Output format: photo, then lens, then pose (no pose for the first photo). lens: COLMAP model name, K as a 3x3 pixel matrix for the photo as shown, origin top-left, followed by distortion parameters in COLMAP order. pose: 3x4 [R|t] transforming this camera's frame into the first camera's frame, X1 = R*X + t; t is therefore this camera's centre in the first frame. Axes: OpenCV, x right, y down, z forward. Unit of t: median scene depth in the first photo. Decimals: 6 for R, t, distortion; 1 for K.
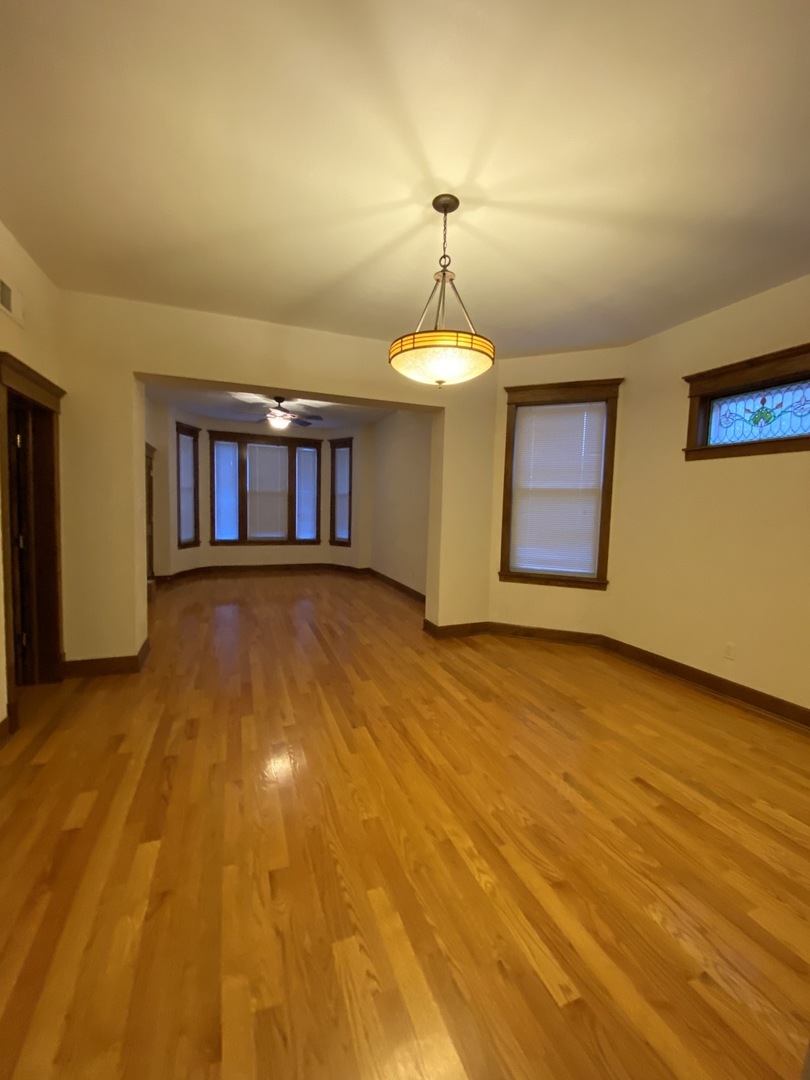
lens RADIAL K [[431.4, 0, 415.3], [0, 431.4, 540.3], [0, 0, 1]] dist [0.002252, -0.000869]
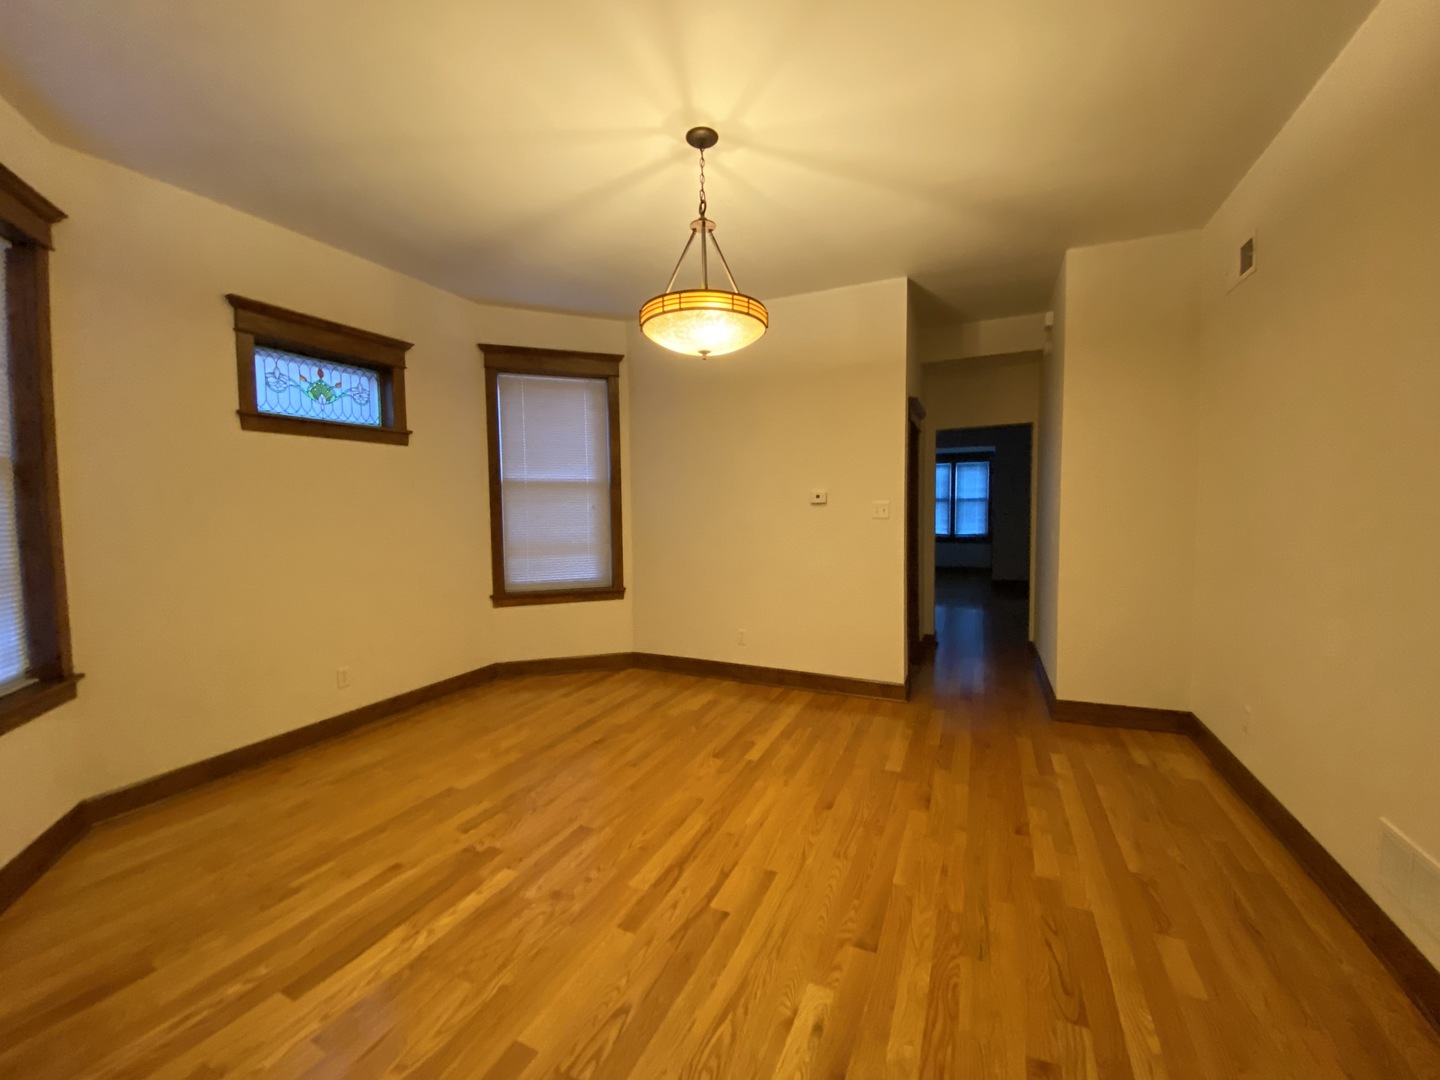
lens RADIAL K [[575.2, 0, 704.7], [0, 575.2, 544.7], [0, 0, 1]] dist [0.002252, -0.000869]
pose [[-0.662752, -0.070824, 0.745482, -0.843939], [0.057100, 0.987839, 0.144613, -0.177644], [-0.746659, 0.138410, -0.650649, 1.902053]]
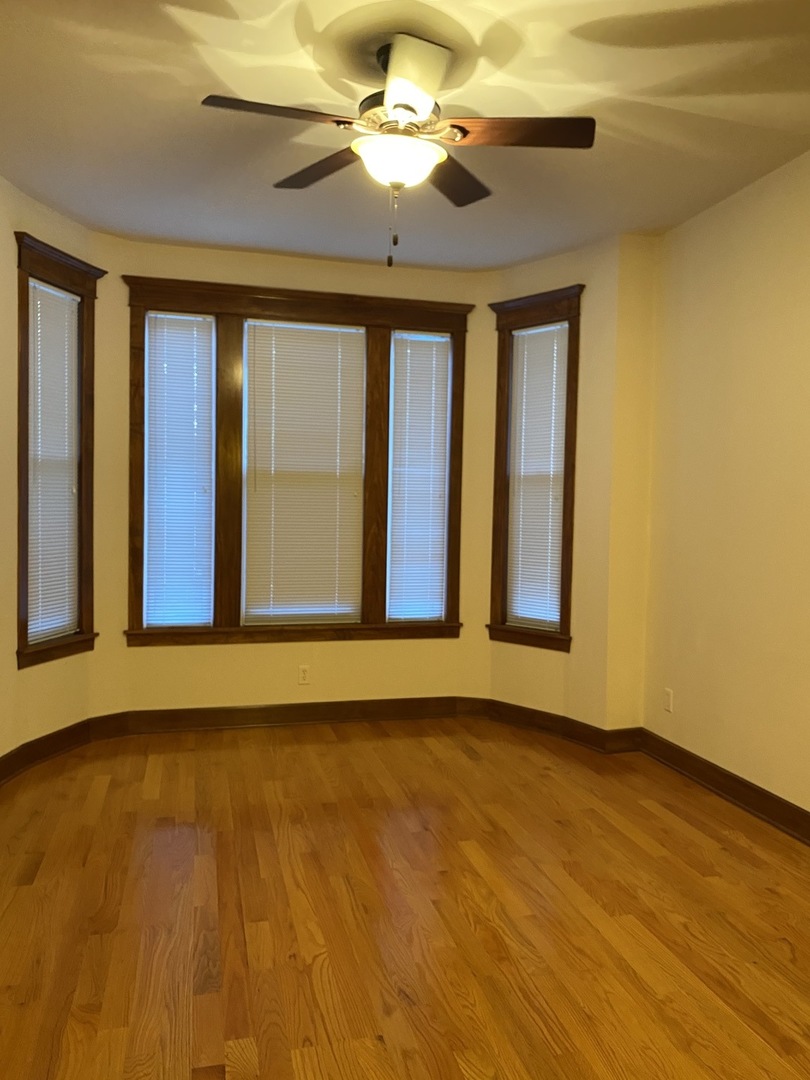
lens RADIAL K [[808.1, 0, 400.0], [0, 808.1, 537.2], [0, 0, 1]] dist [-0.006035, -0.001355]
pose [[0.986469, -0.002513, -0.163929, -0.170997], [-0.004308, 0.999140, -0.041244, -0.039514], [0.163892, 0.041392, 0.985610, 0.418941]]
